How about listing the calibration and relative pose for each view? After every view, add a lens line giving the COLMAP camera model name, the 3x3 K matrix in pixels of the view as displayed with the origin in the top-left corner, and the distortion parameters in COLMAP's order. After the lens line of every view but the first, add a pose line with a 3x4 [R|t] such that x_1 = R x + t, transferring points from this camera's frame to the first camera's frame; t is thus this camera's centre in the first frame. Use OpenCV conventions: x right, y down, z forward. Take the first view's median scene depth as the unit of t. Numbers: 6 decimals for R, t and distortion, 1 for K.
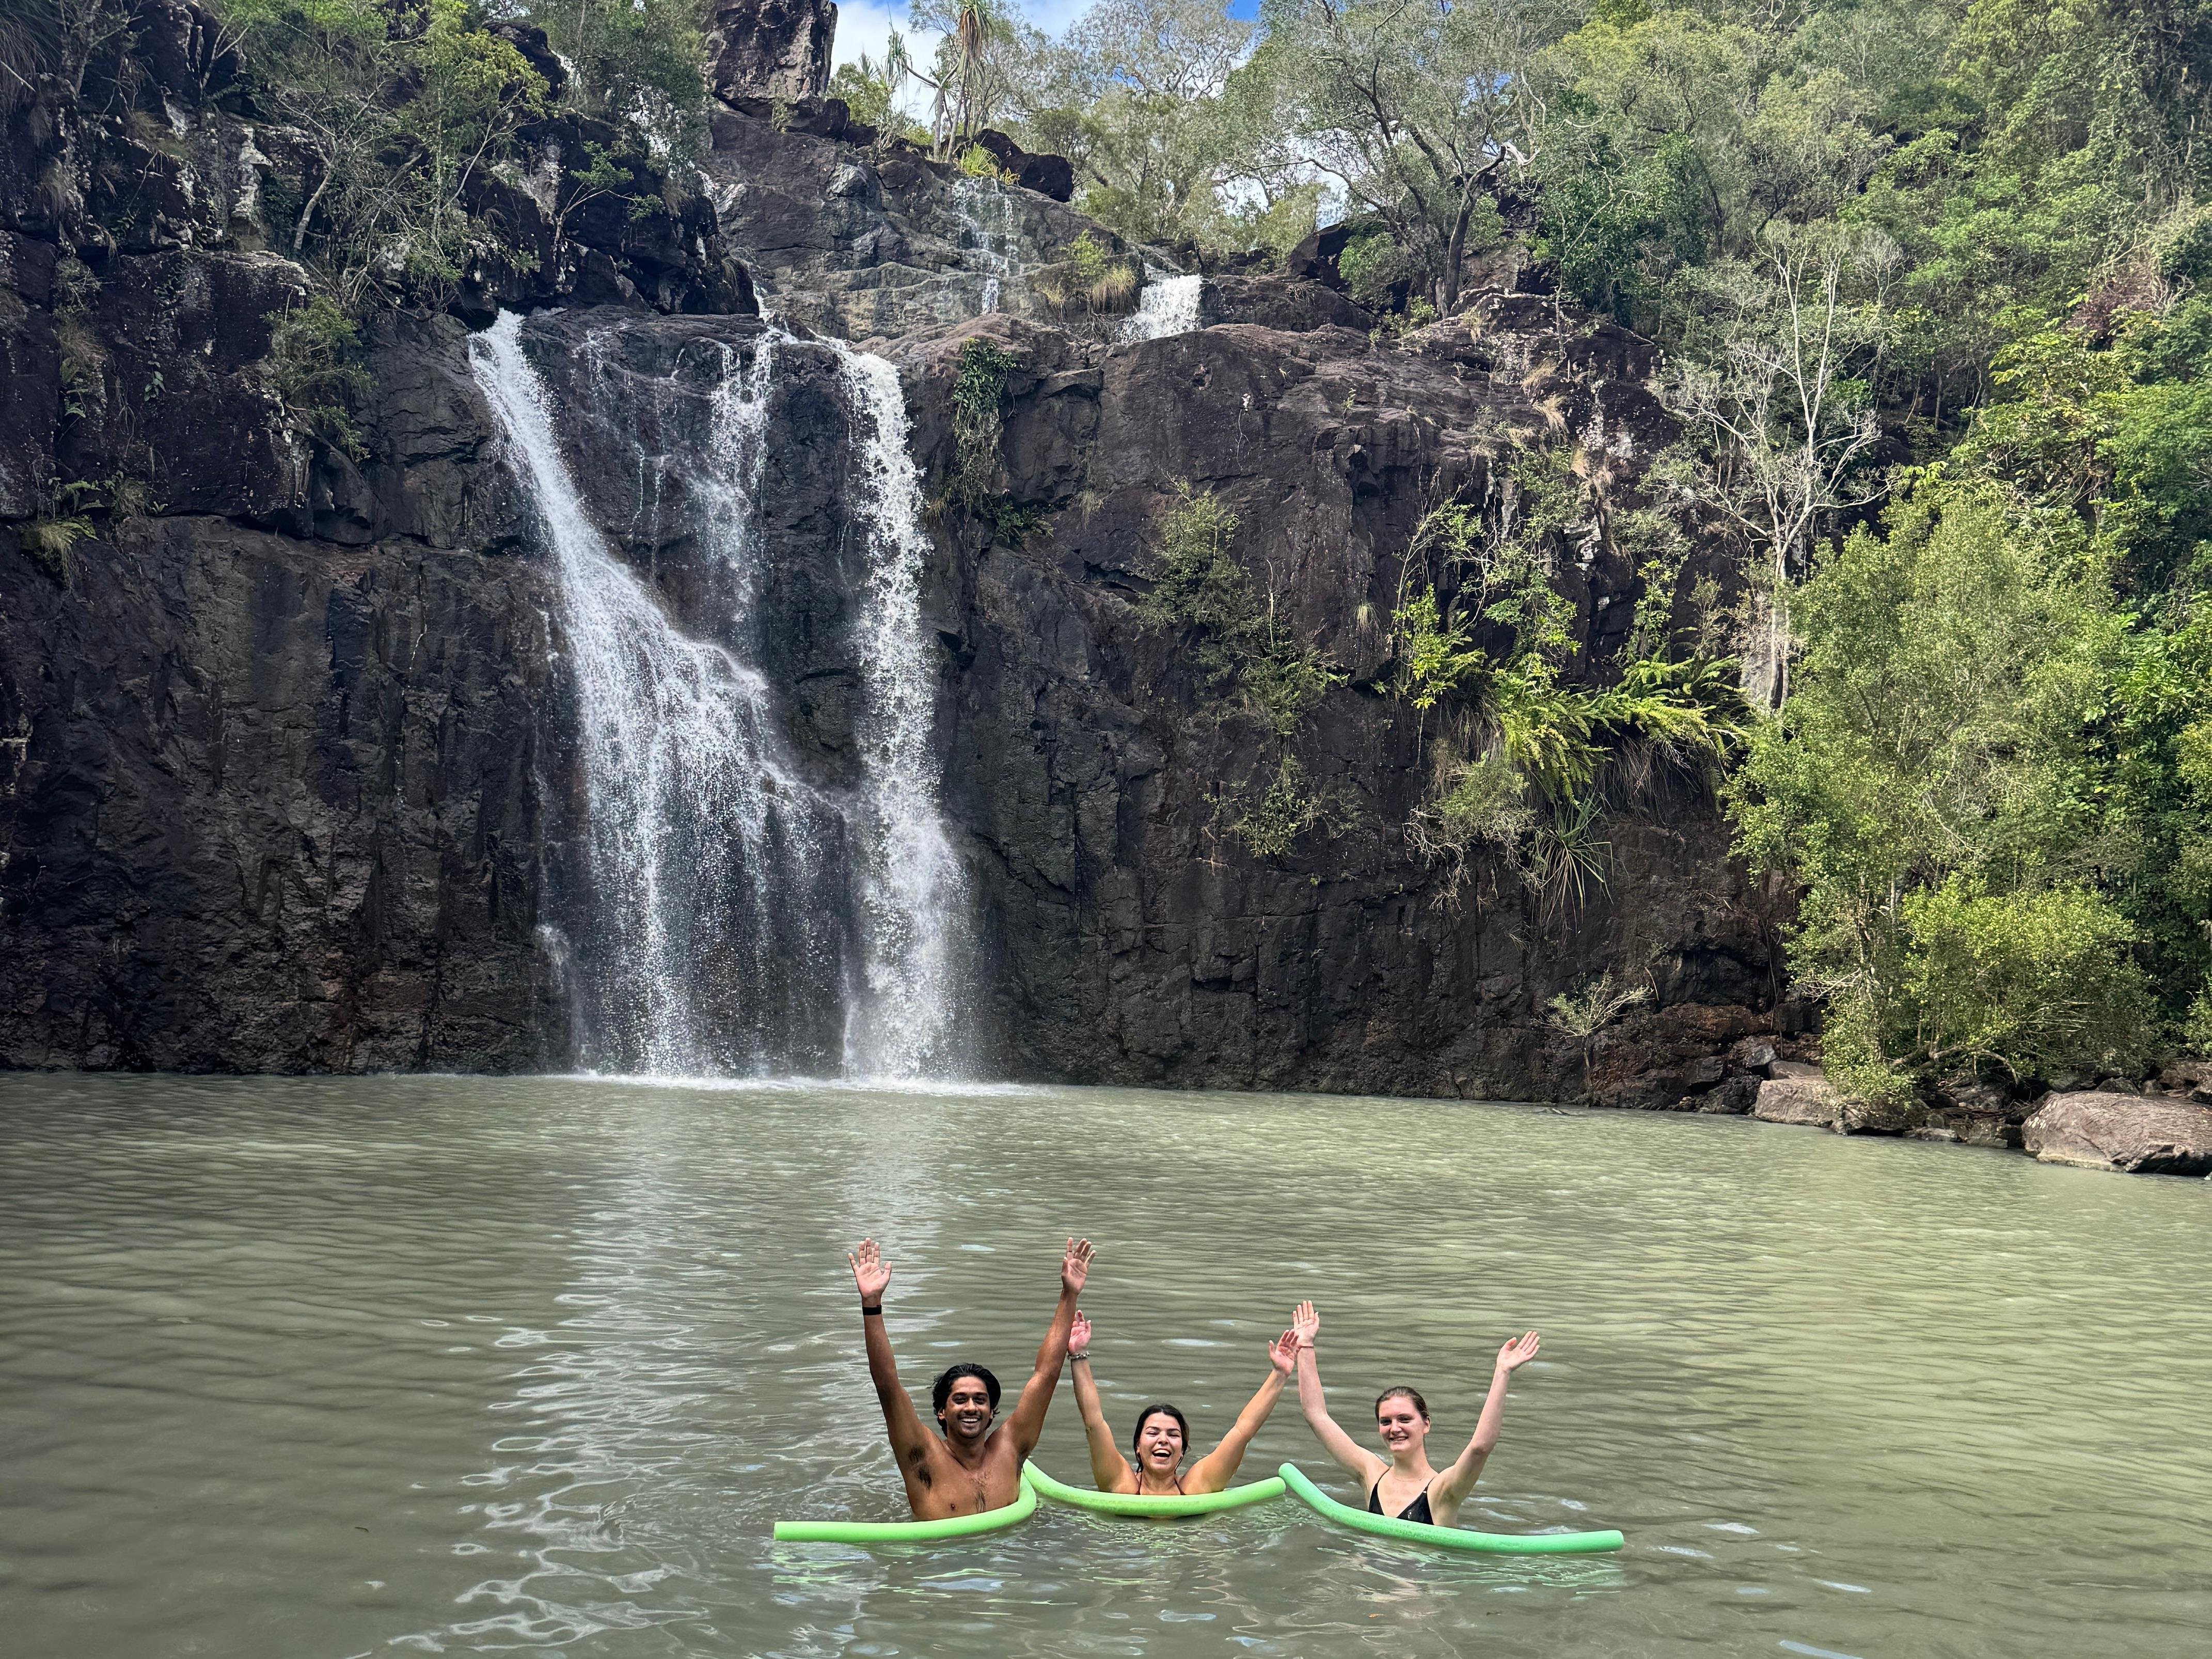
lens RADIAL K [[2072.2, 0, 1110.9], [0, 2072.2, 1046.4], [0, 0, 1]] dist [0.147269, -0.259484]
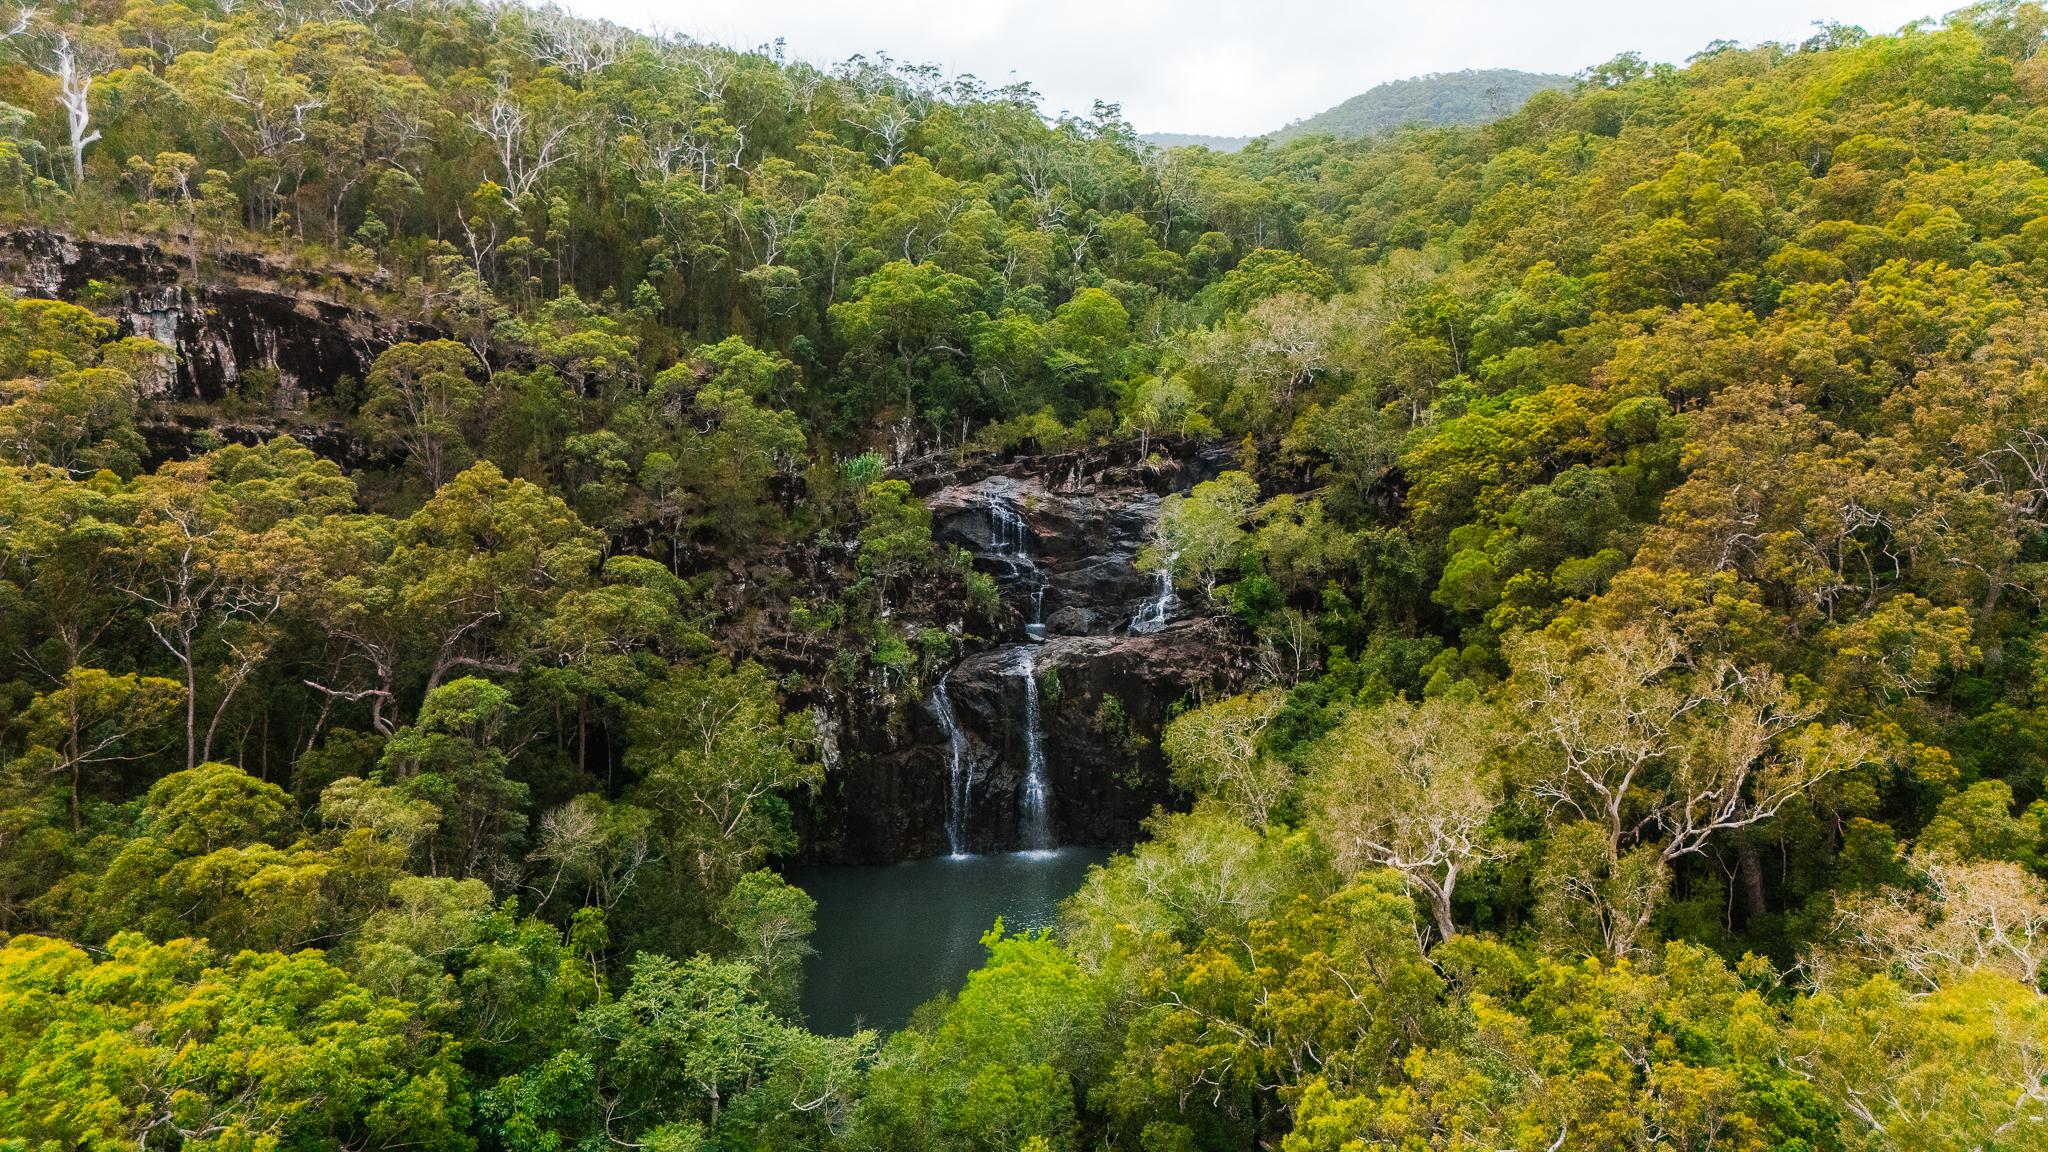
lens RADIAL K [[1514.7, 0, 1024.0], [0, 1514.7, 576.0], [0, 0, 1]] dist [0.116673, -0.000795]
pose [[0.888905, 0.037327, -0.456567, 1.235108], [0.038696, 0.986994, 0.156030, -0.976976], [0.456453, -0.156363, 0.875900, -1.594772]]
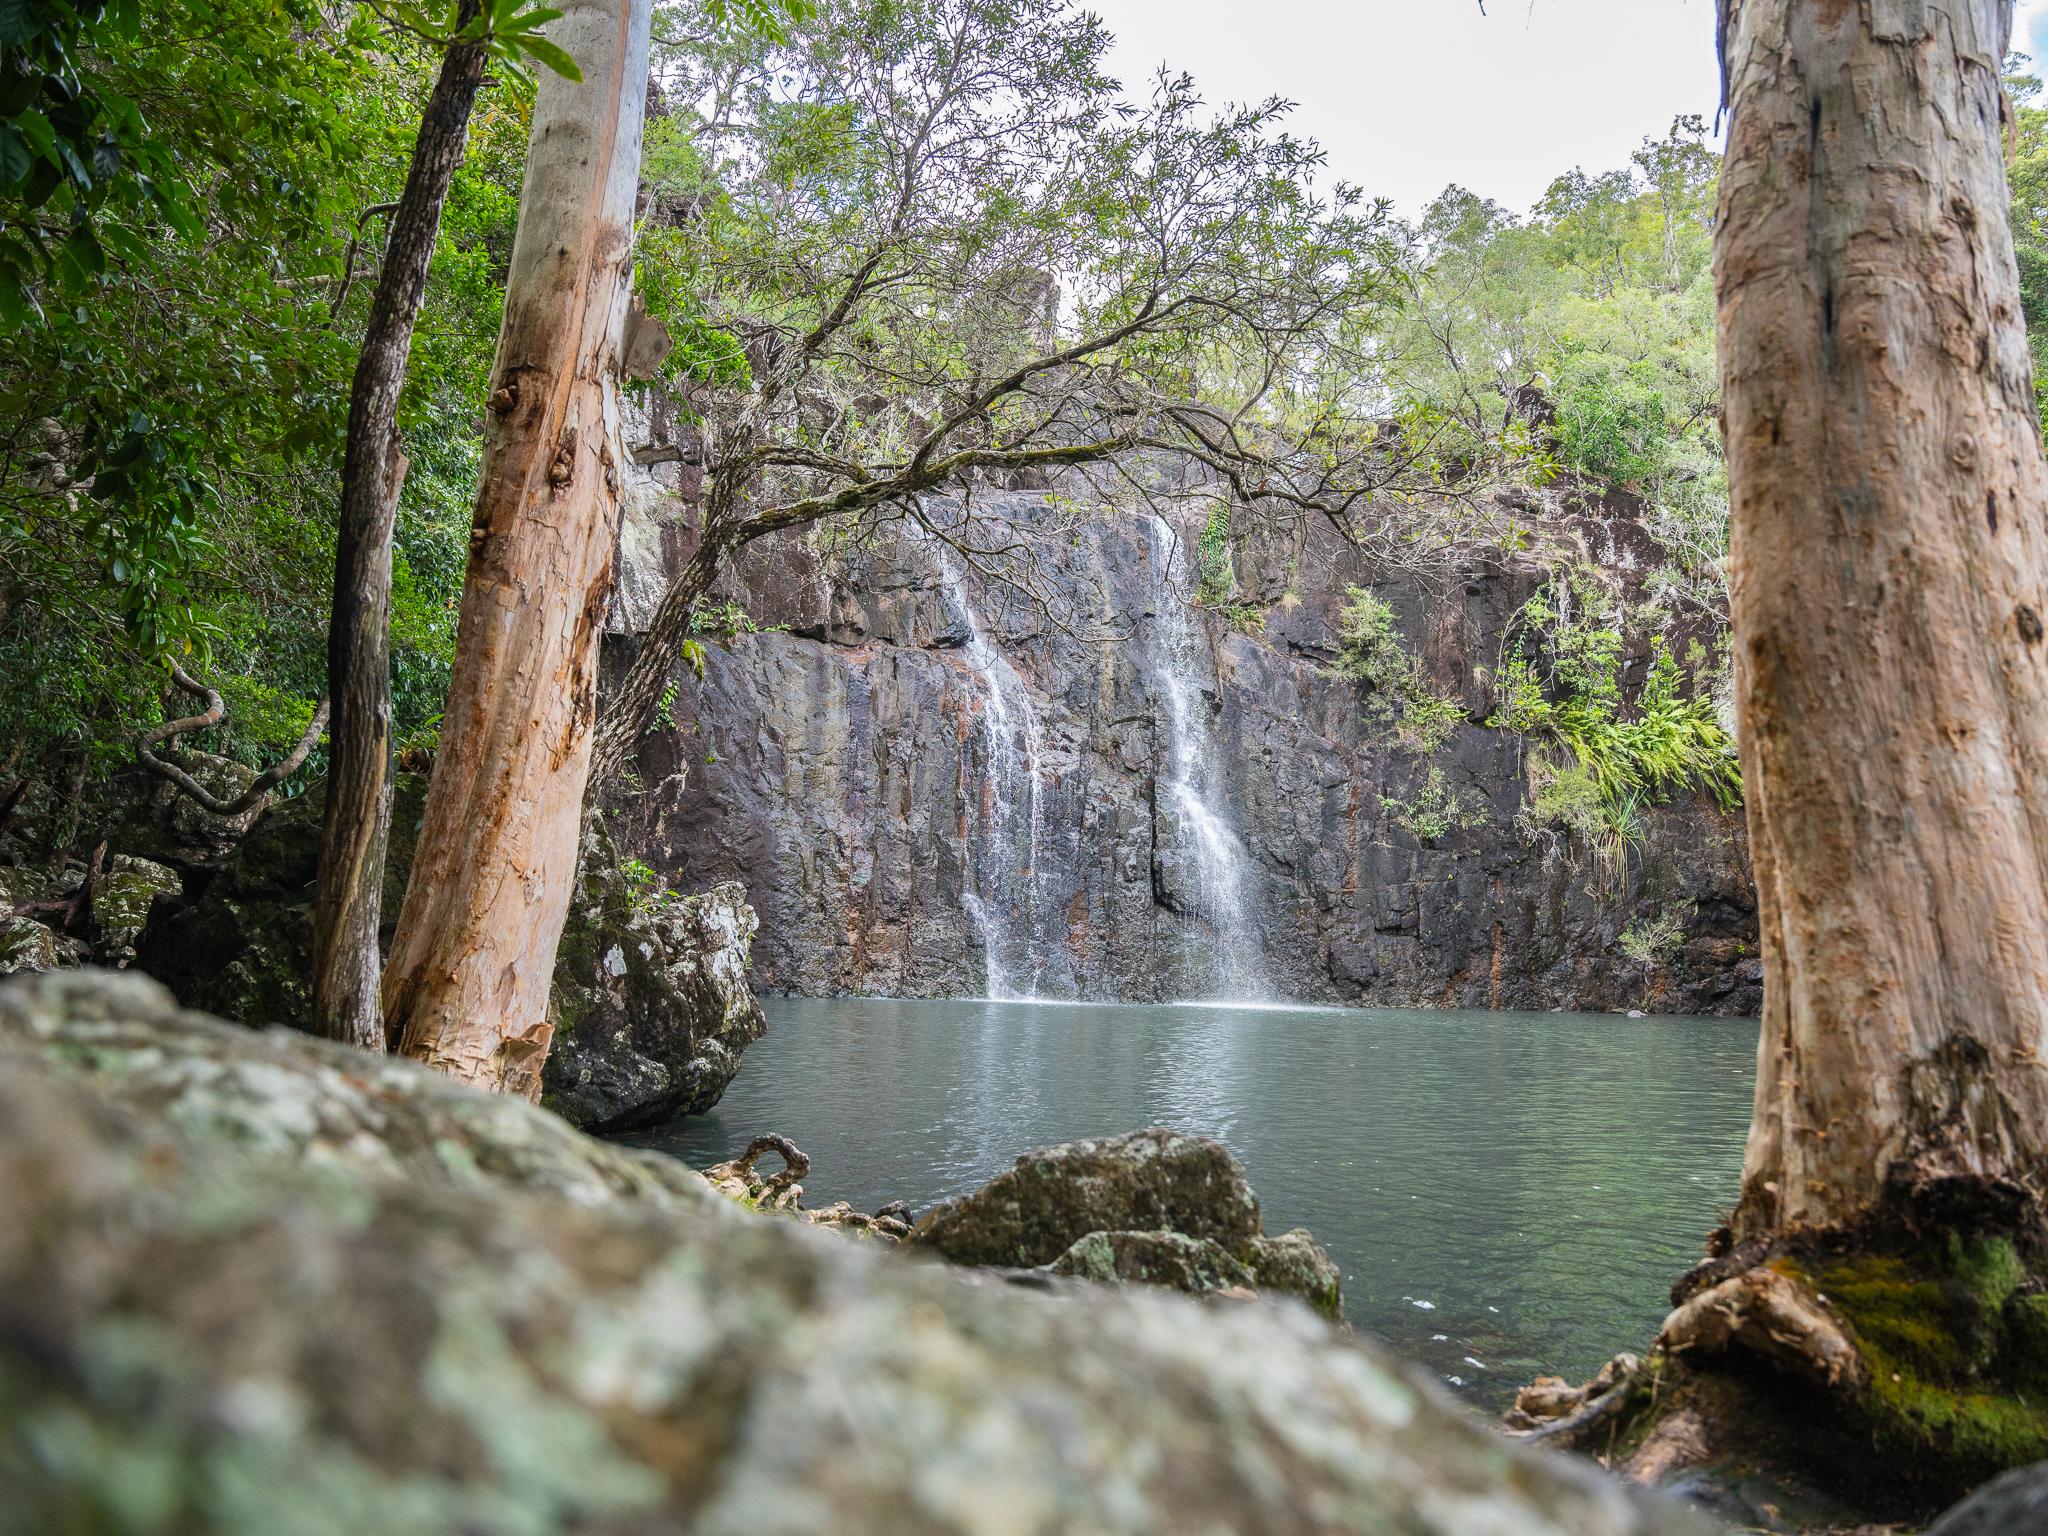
lens RADIAL K [[1641.6, 0, 1062.5], [0, 1641.6, 764.4], [0, 0, 1]] dist [-0.193905, 0.153411]
pose [[0.999474, -0.018816, -0.026428, -0.147520], [0.014723, 0.988979, -0.147320, 0.018806], [0.028909, 0.146854, 0.988736, -0.122134]]
